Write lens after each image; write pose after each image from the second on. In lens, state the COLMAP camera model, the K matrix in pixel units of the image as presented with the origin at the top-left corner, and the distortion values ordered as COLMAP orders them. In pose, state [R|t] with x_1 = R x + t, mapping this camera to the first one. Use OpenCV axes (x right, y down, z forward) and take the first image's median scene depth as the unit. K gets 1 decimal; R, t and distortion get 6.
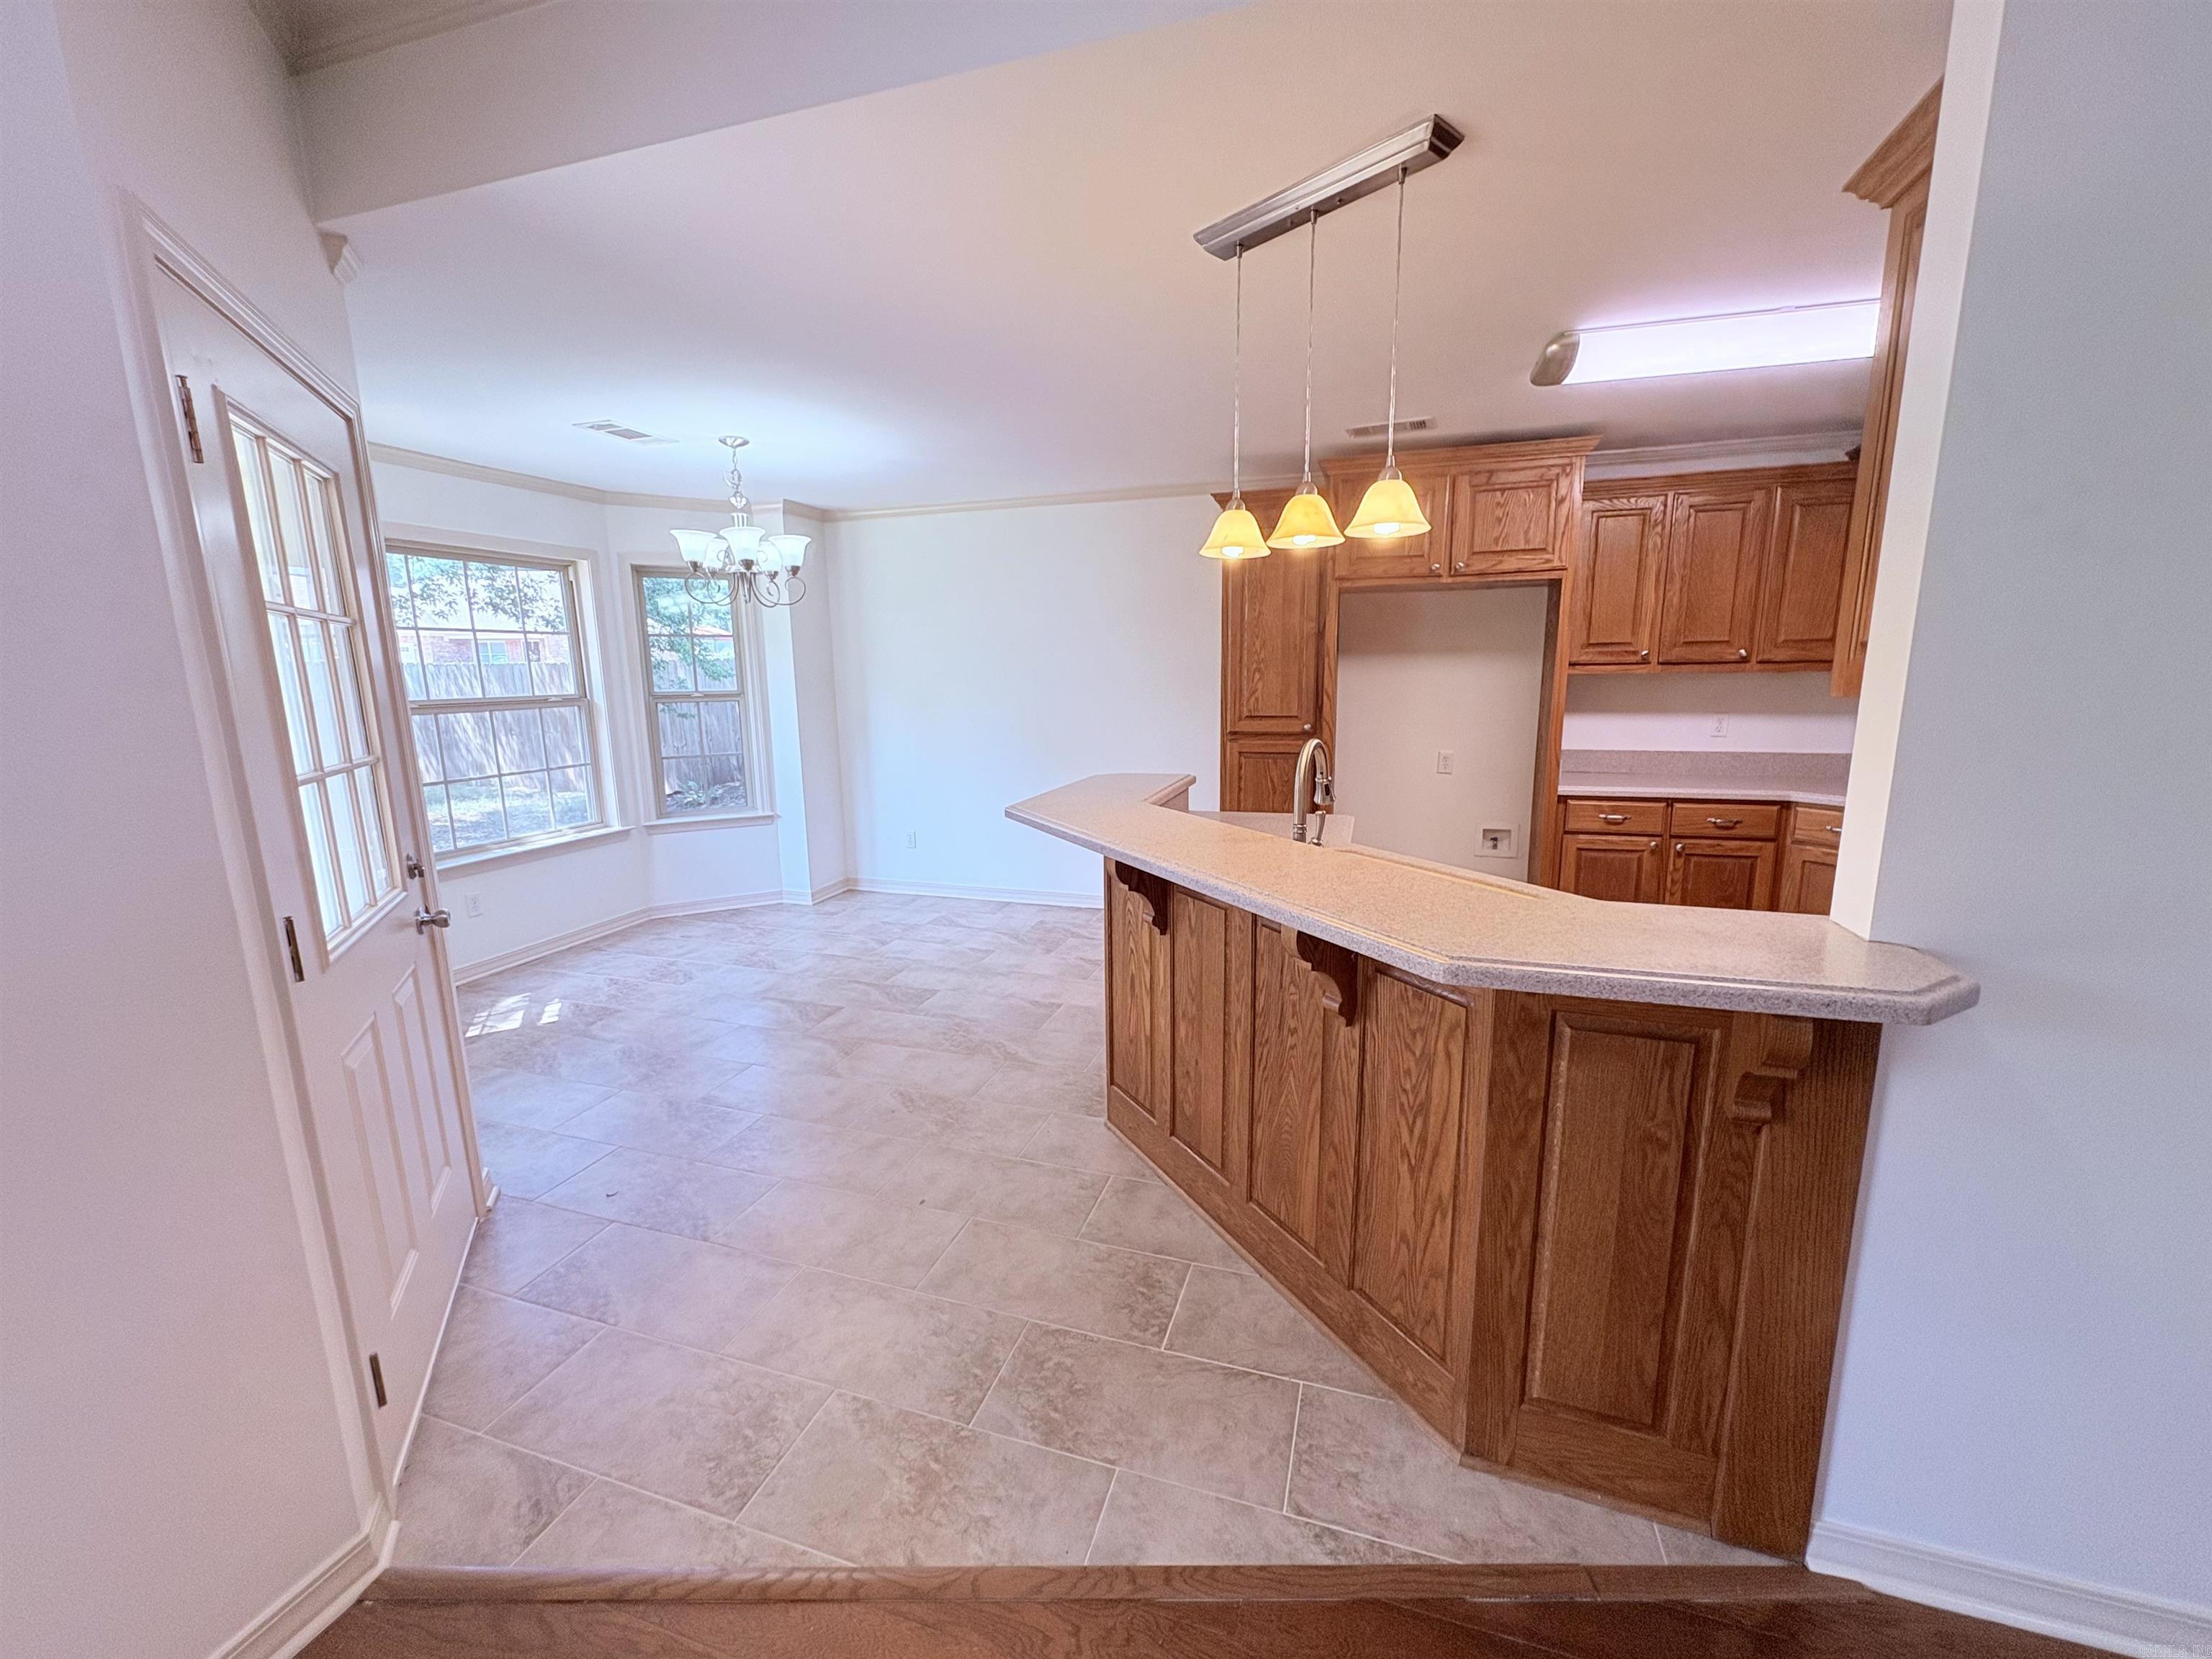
lens RADIAL K [[885.2, 0, 1104.8], [0, 885.2, 827.9], [0, 0, 1]] dist [0.000859, -0.000159]
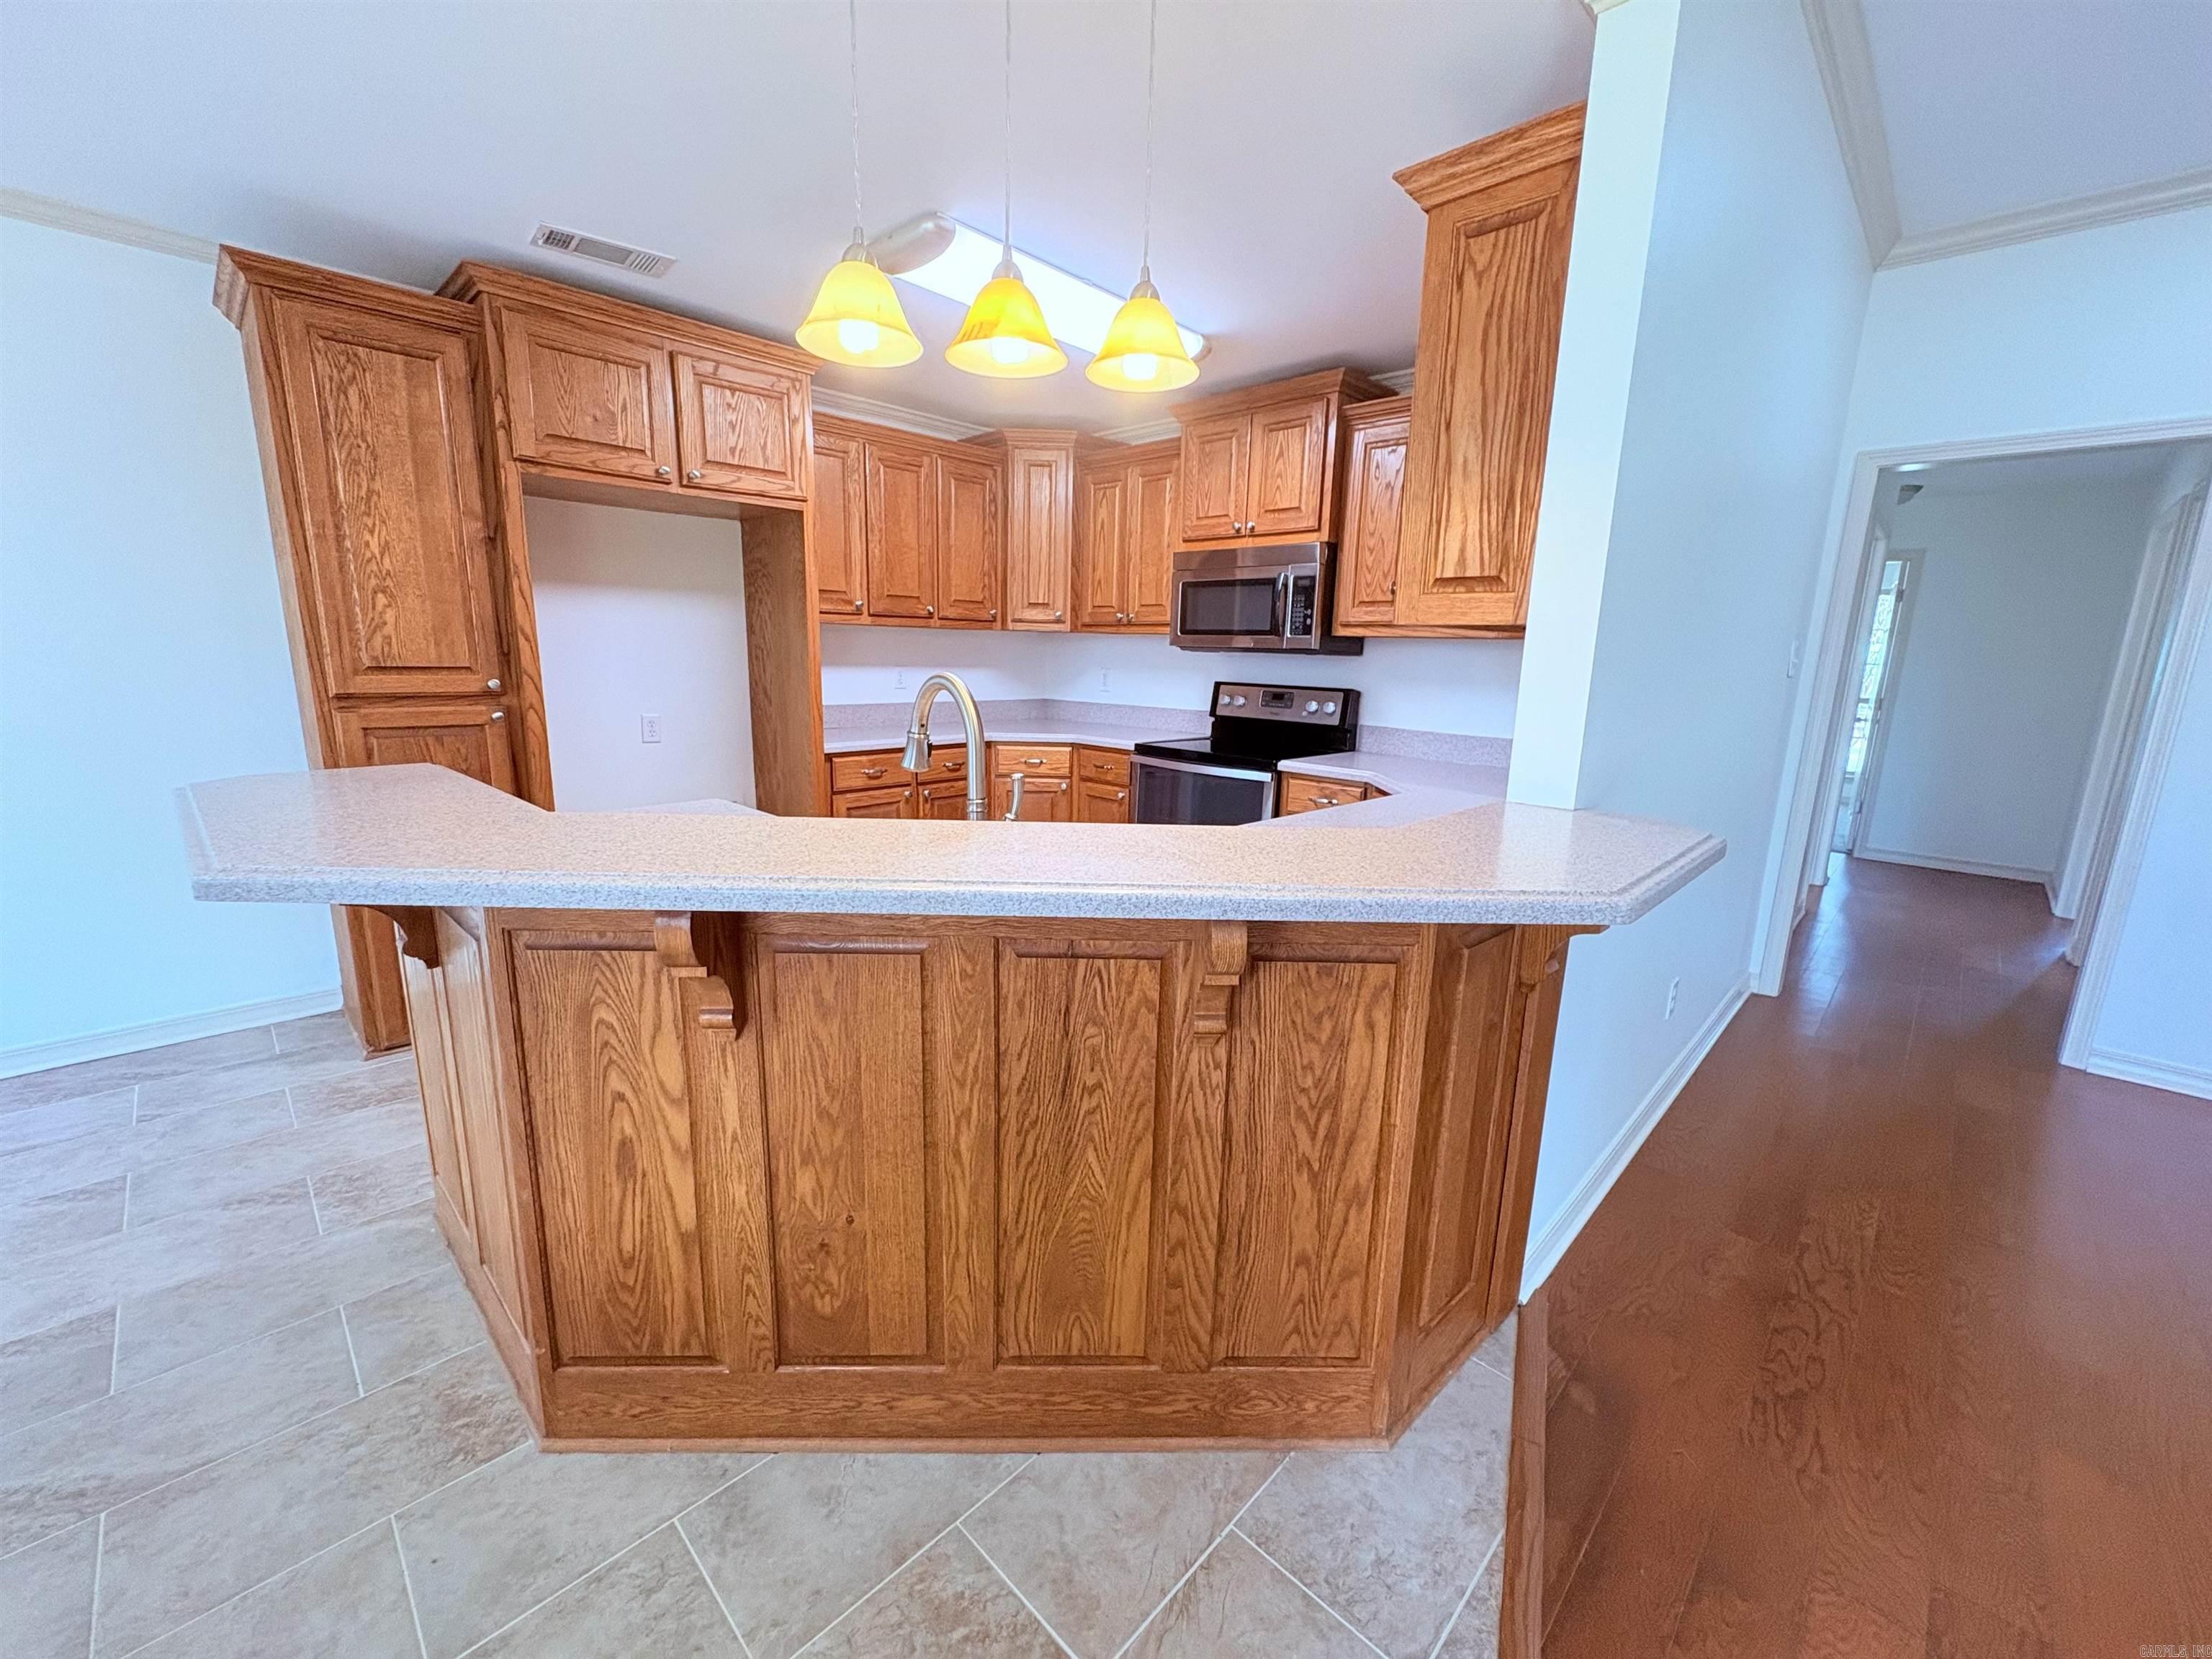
lens RADIAL K [[885.2, 0, 1104.8], [0, 885.2, 827.9], [0, 0, 1]] dist [0.000859, -0.000159]
pose [[0.439171, -0.154807, 0.884965, -0.187180], [0.128451, 0.985742, 0.108691, -0.023923], [-0.889173, 0.065940, 0.452794, 0.339119]]
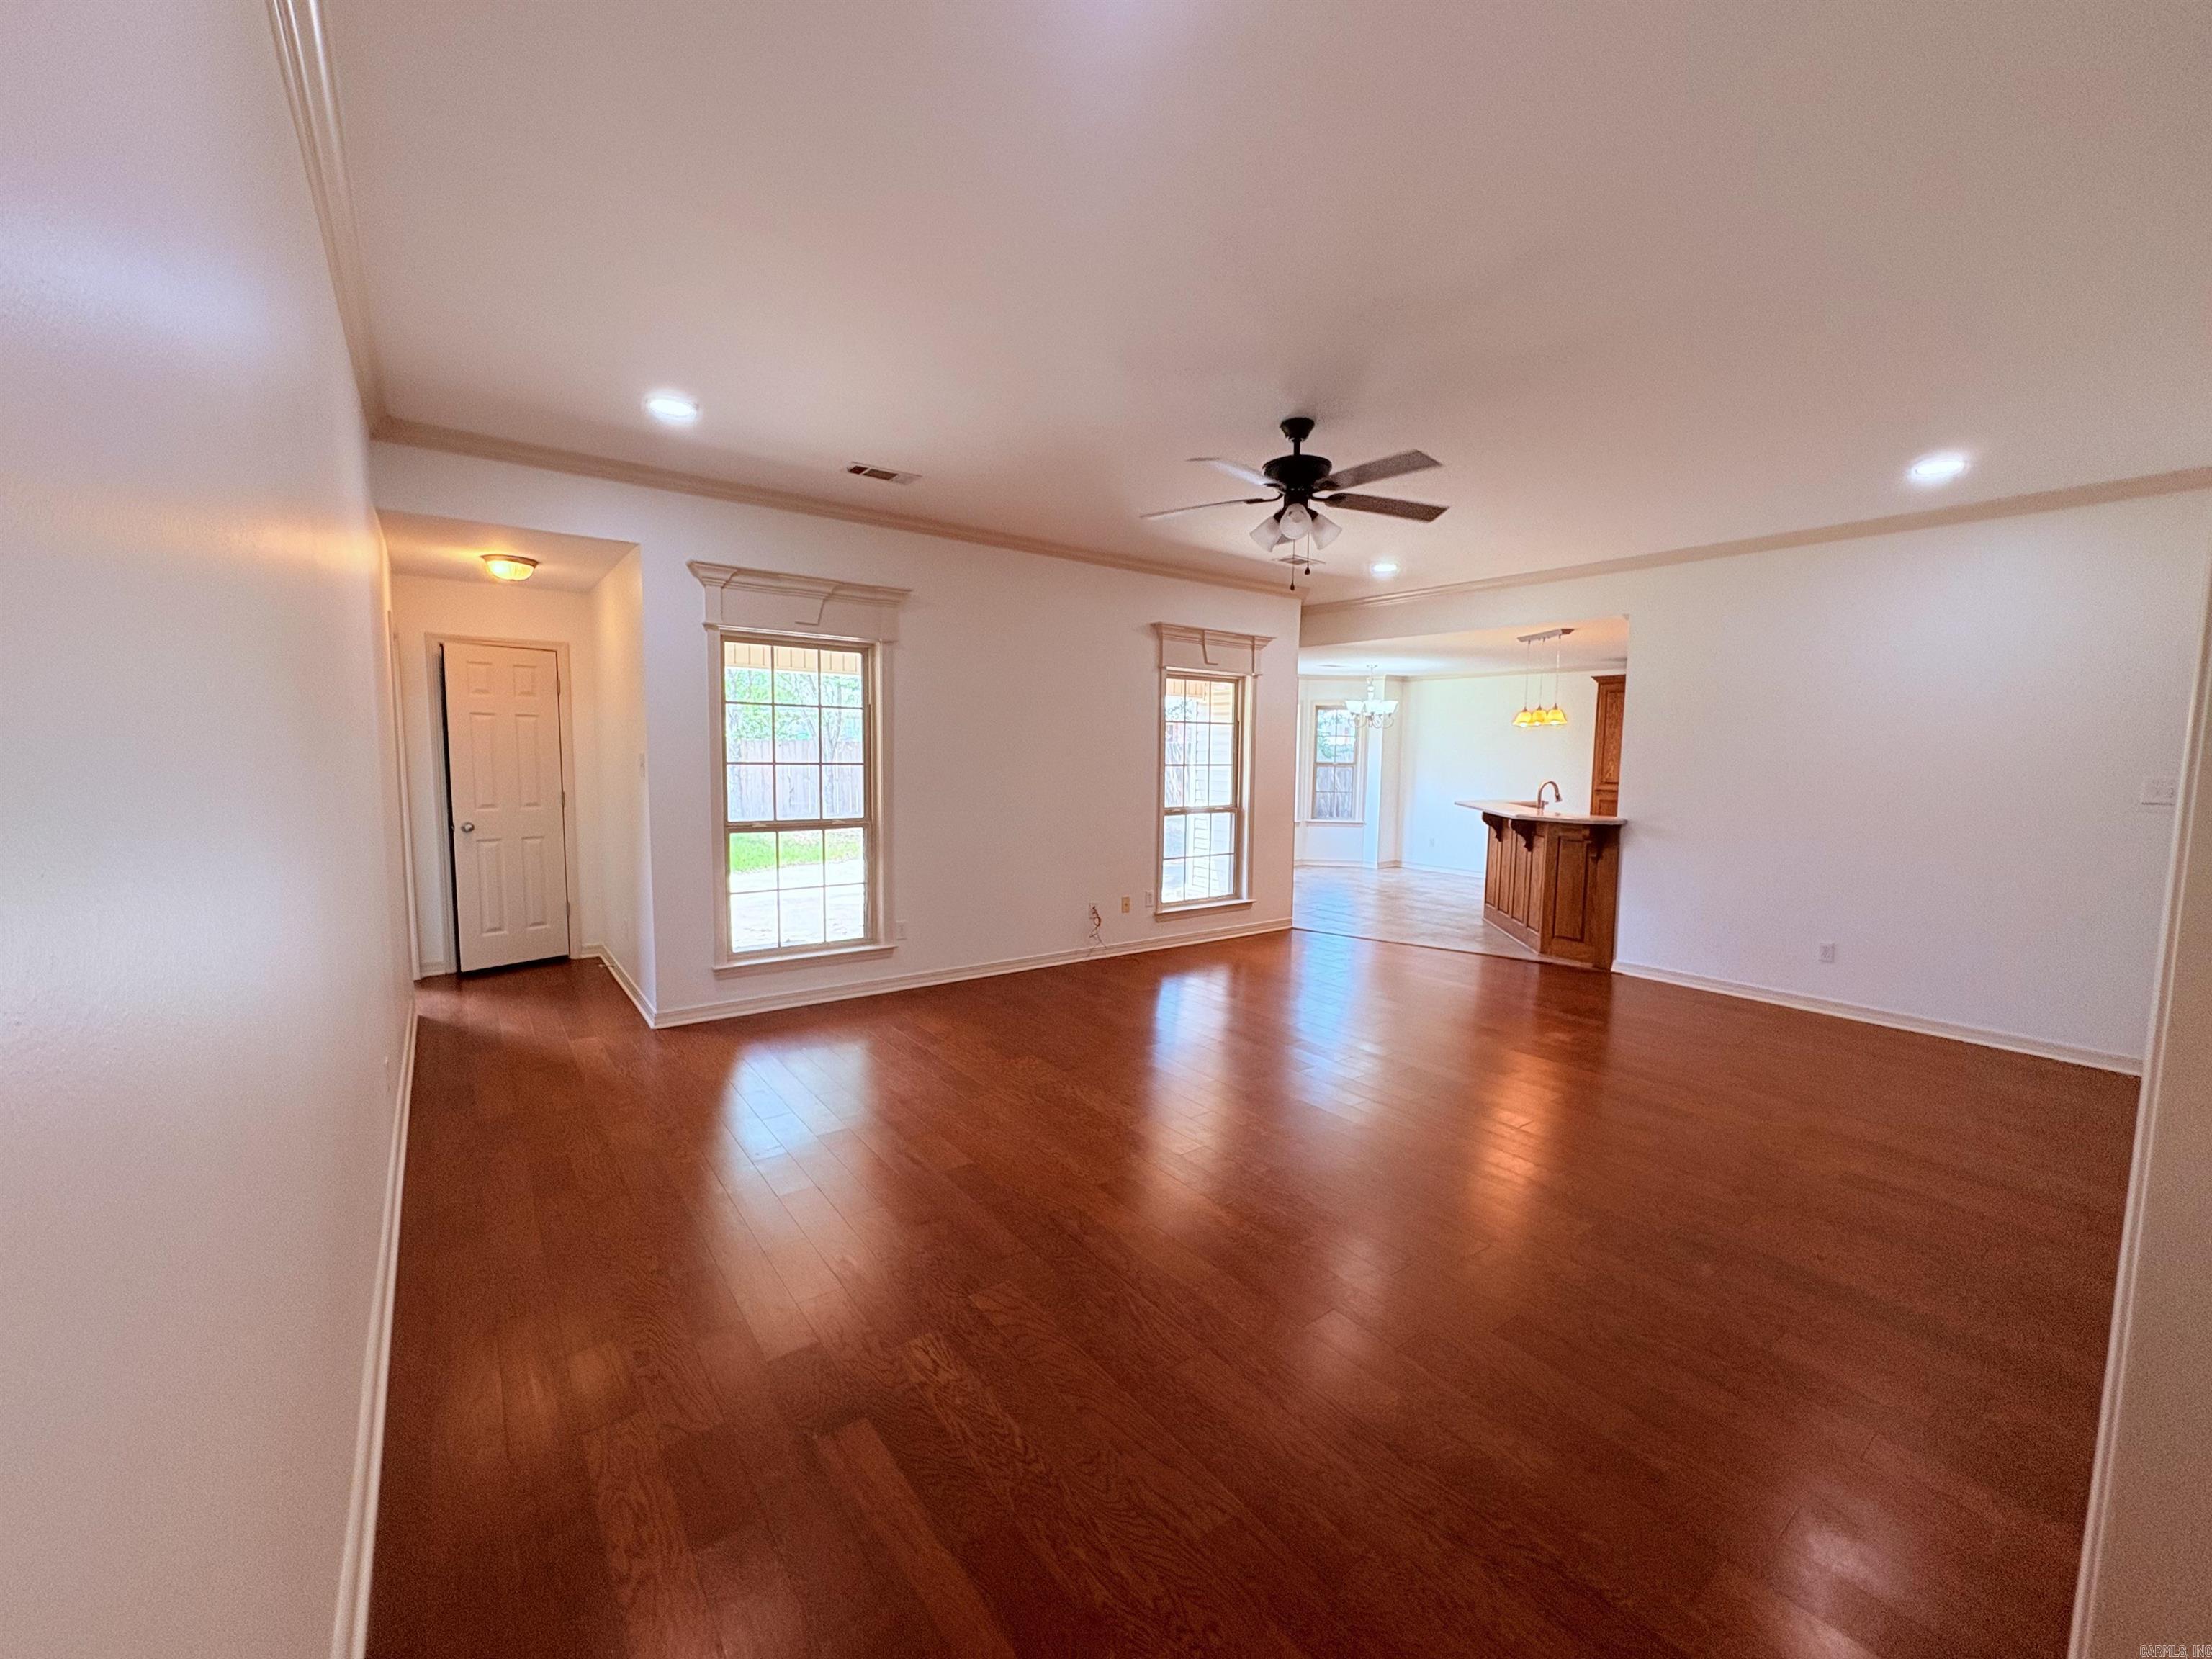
lens RADIAL K [[881.8, 0, 1106.0], [0, 881.8, 829.5], [0, 0, 1]] dist [-0.003626, 0.000050]
pose [[0.814495, 0.074623, -0.575351, 0.434126], [-0.128478, 0.990271, -0.053443, 0.258518], [0.565766, 0.117449, 0.816159, -1.365944]]
